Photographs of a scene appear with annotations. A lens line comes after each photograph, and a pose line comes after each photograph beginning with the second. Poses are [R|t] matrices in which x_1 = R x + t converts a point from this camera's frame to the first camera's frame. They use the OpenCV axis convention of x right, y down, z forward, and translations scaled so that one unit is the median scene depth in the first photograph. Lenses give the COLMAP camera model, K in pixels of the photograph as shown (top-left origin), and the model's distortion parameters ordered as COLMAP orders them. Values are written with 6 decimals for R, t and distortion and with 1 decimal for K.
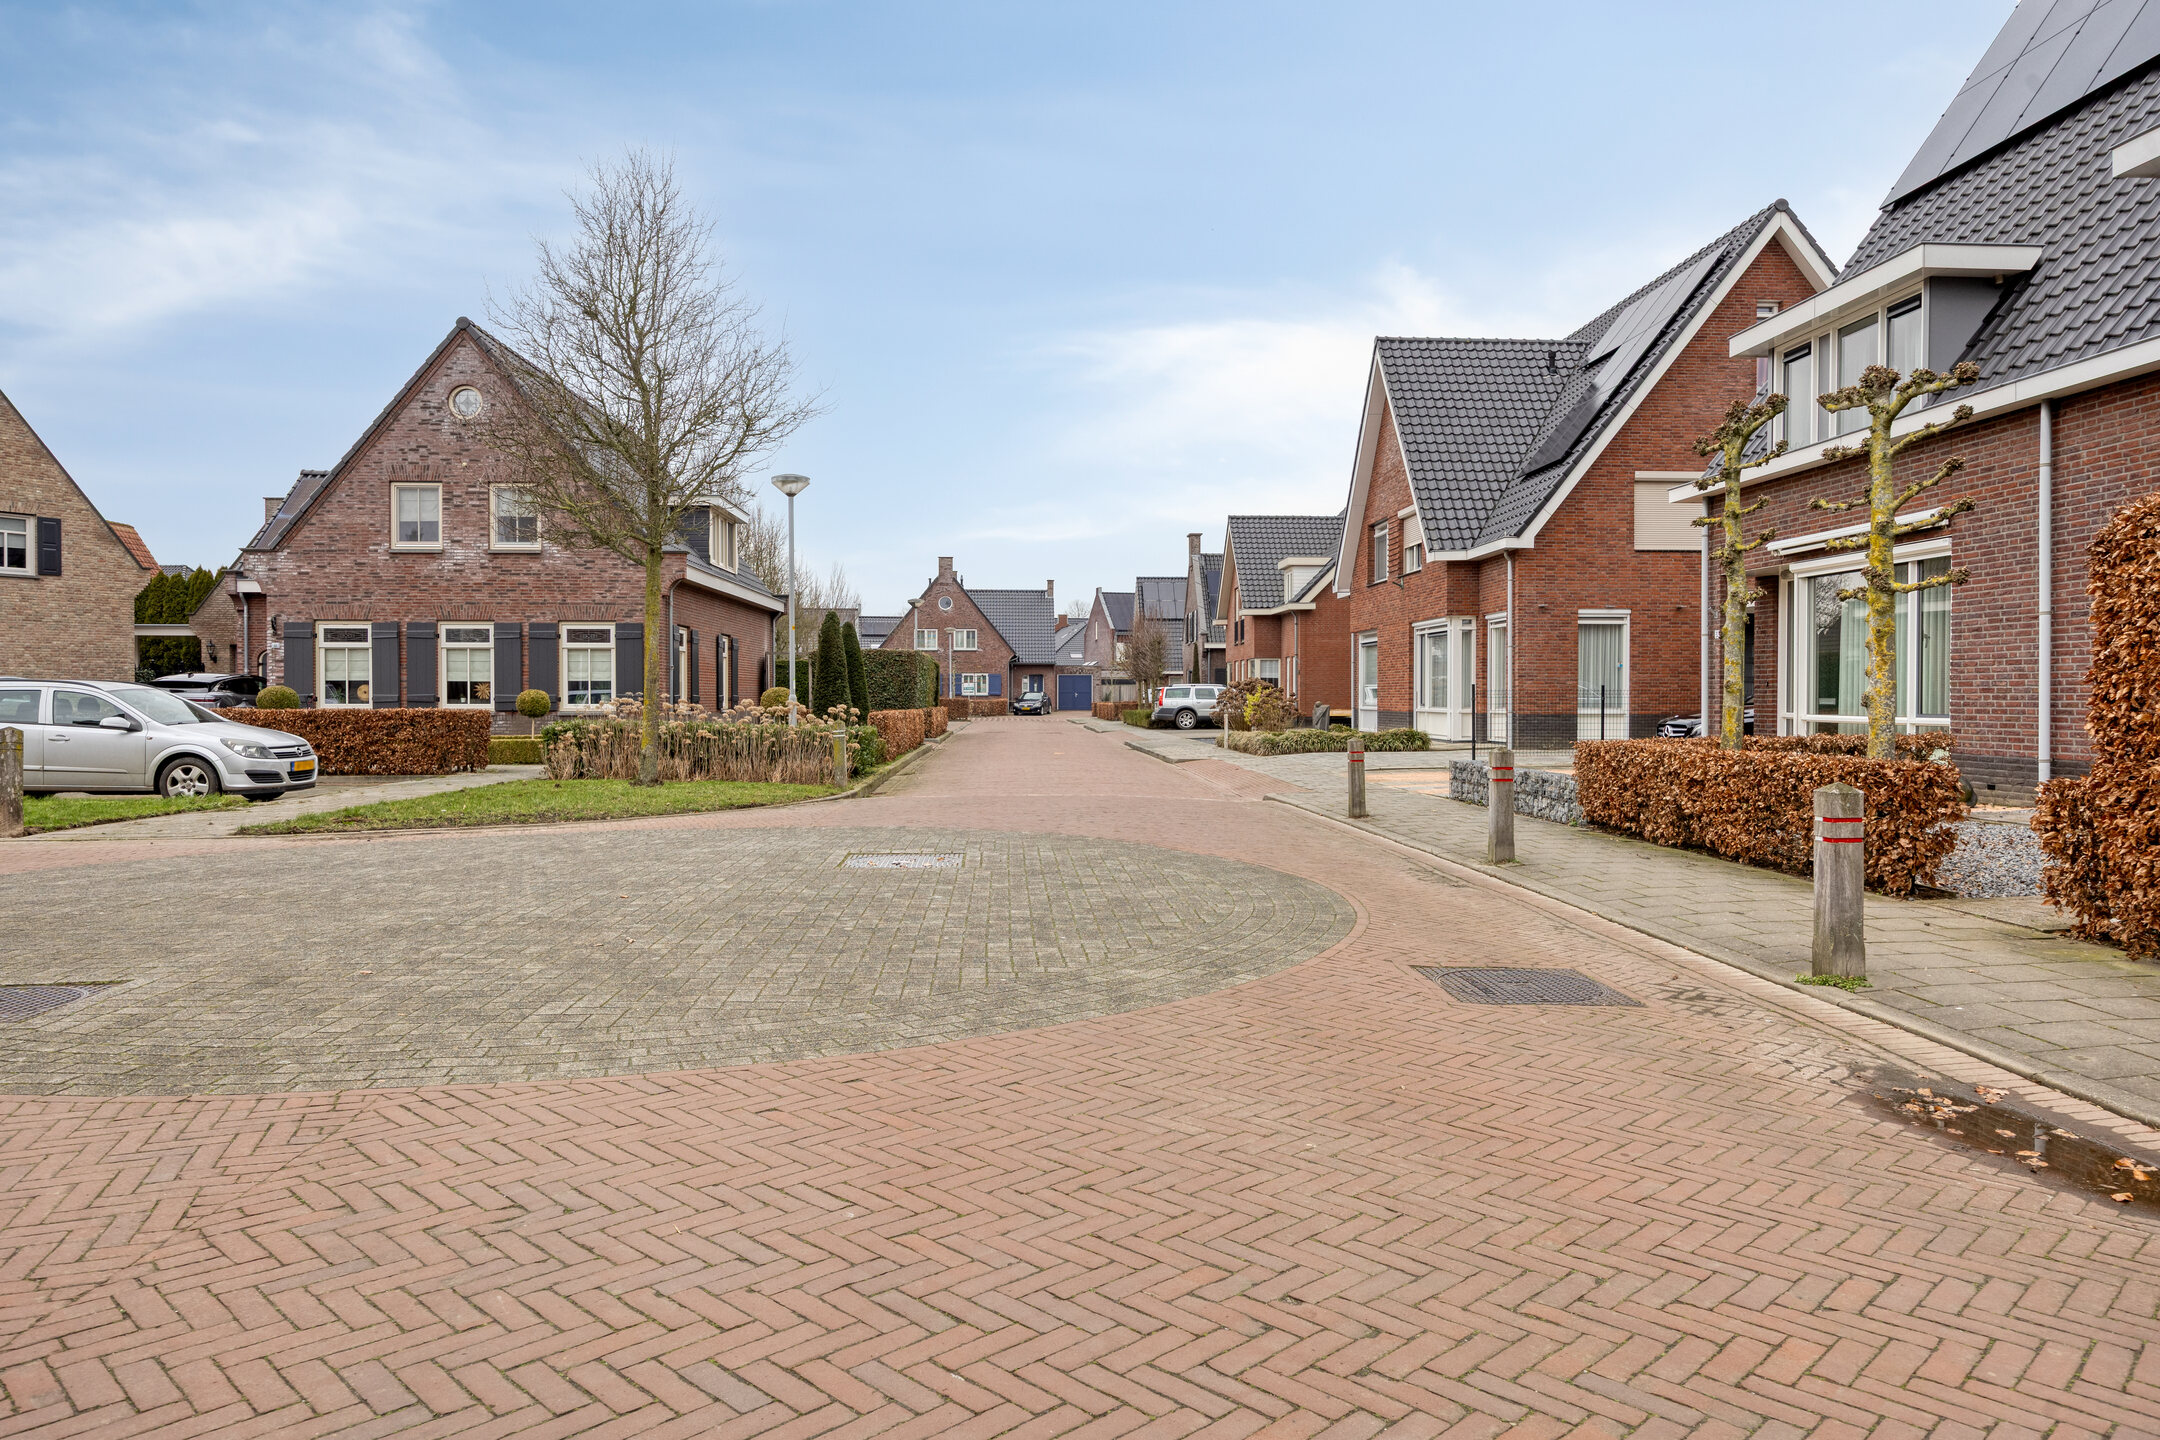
lens RADIAL K [[1401.9, 0, 1079.5], [0, 1401.9, 719.8], [0, 0, 1]] dist [-0.002326, -0.002825]
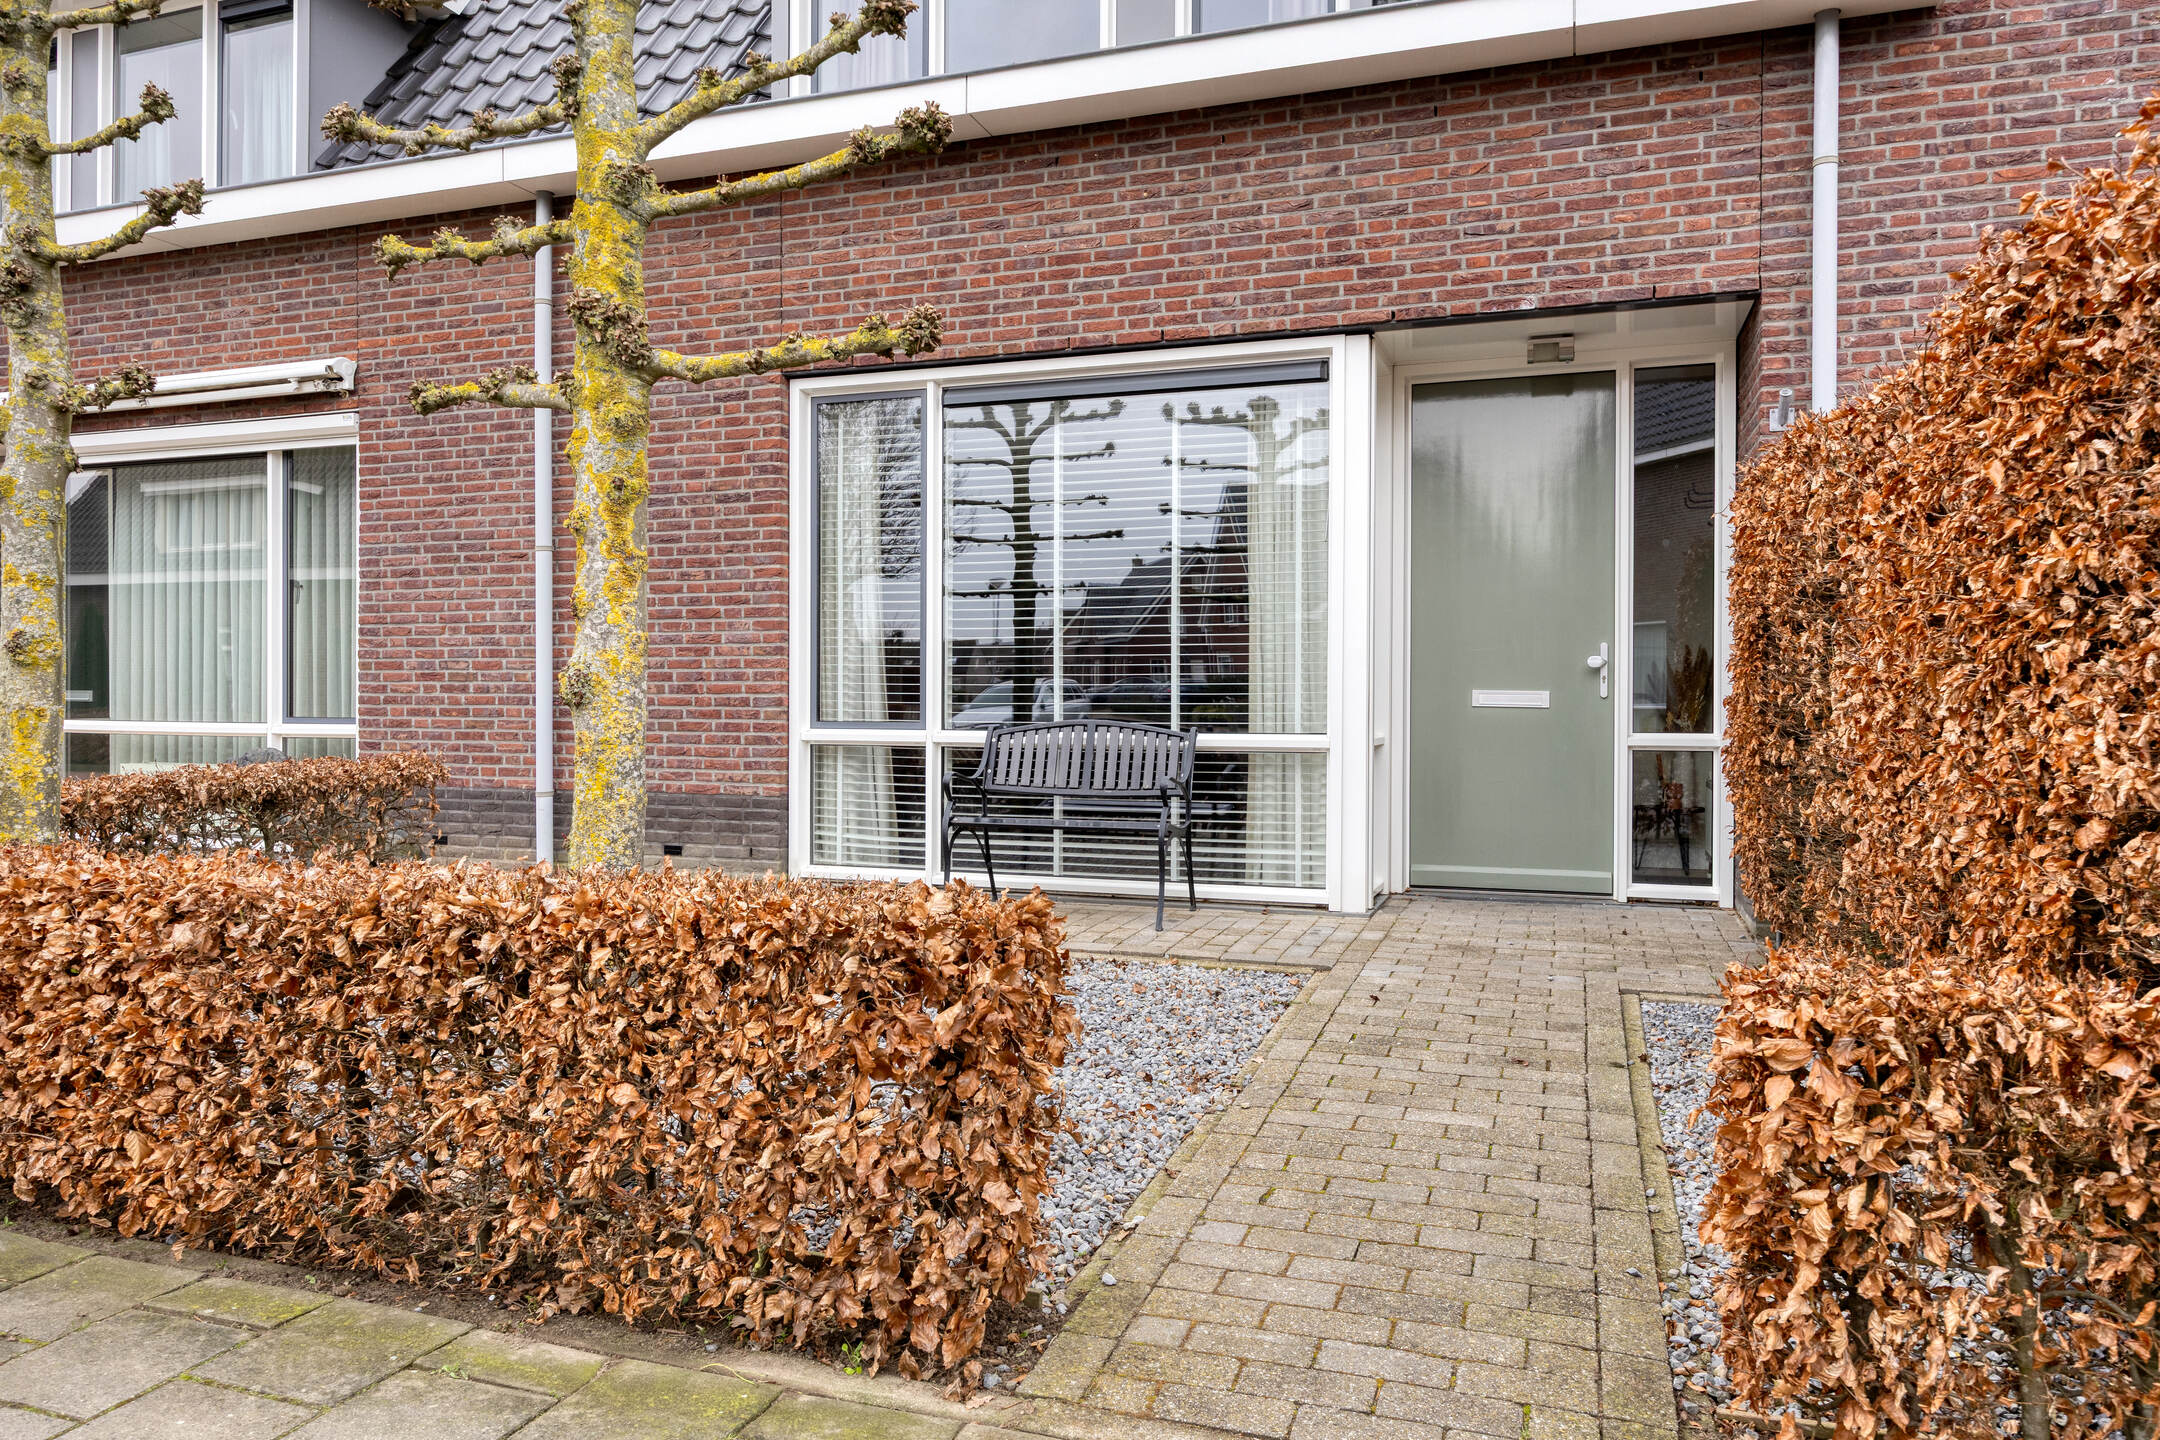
lens RADIAL K [[1401.9, 0, 1069.5], [0, 1401.9, 707.9], [0, 0, 1]] dist [-0.002326, -0.002825]
pose [[0.375753, -0.004997, 0.926707, 0.198270], [0.011156, 0.999937, 0.000868, -0.005411], [-0.926653, 0.010012, 0.375785, 0.518230]]
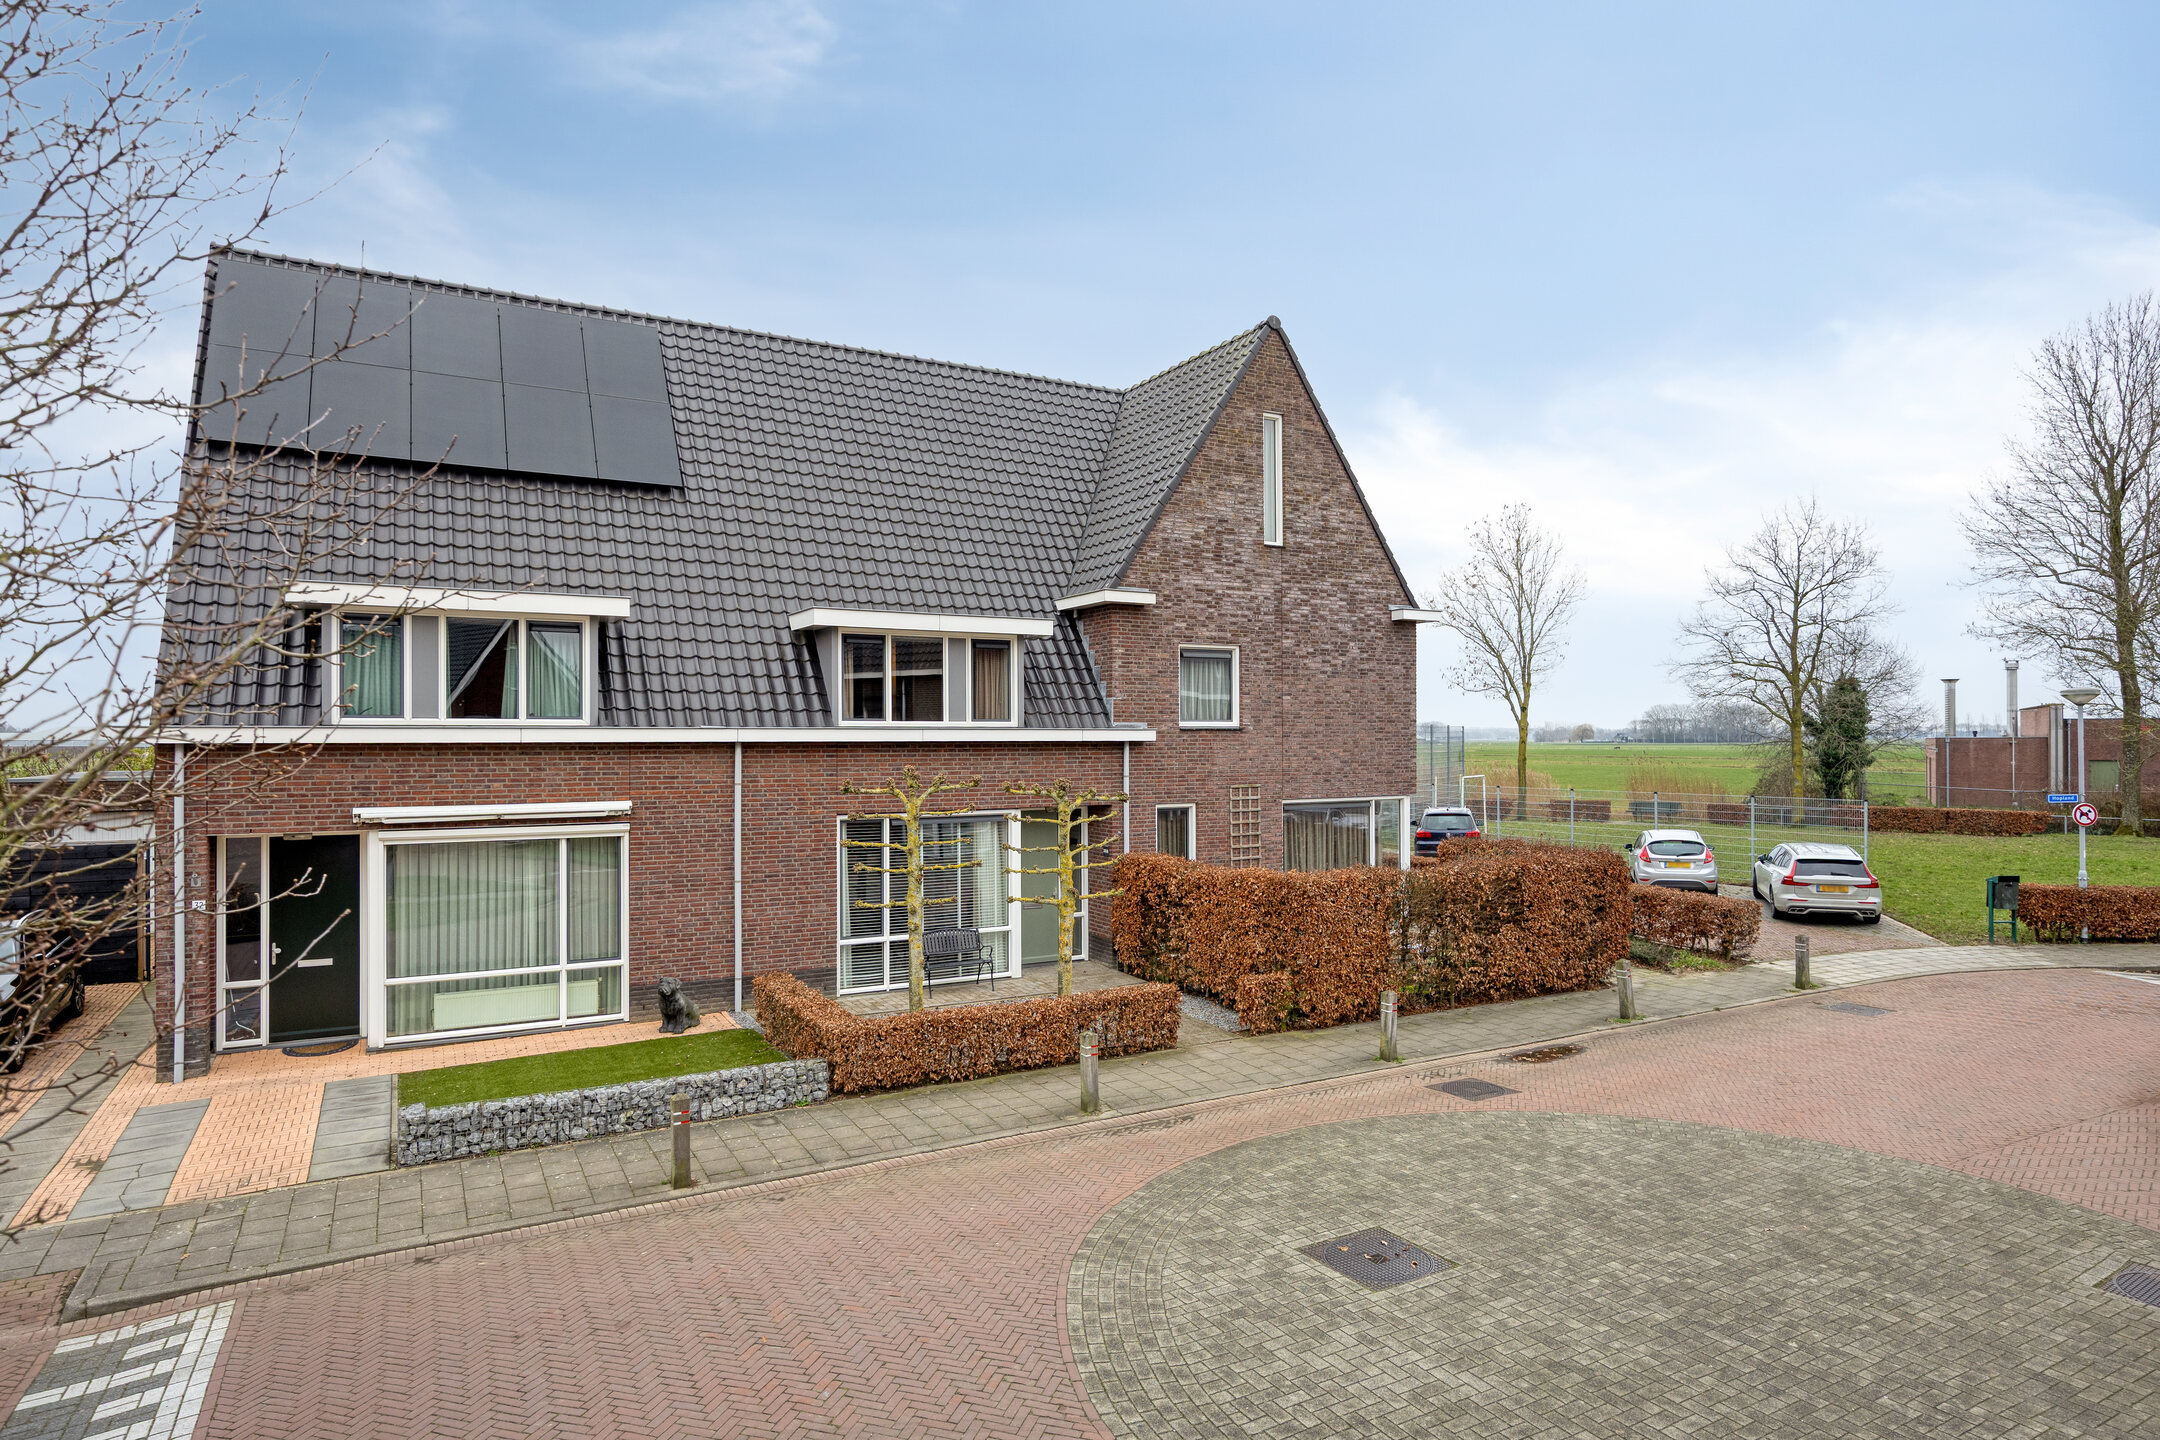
lens RADIAL K [[1208.3, 0, 1149.2], [0, 1208.3, 727.6], [0, 0, 1]] dist [-0.001127, -0.002328]
pose [[-0.462650, 0.007710, 0.886507, -0.622183], [0.015966, 0.999872, -0.000364, -0.216582], [-0.886397, 0.013986, -0.462715, 1.109749]]
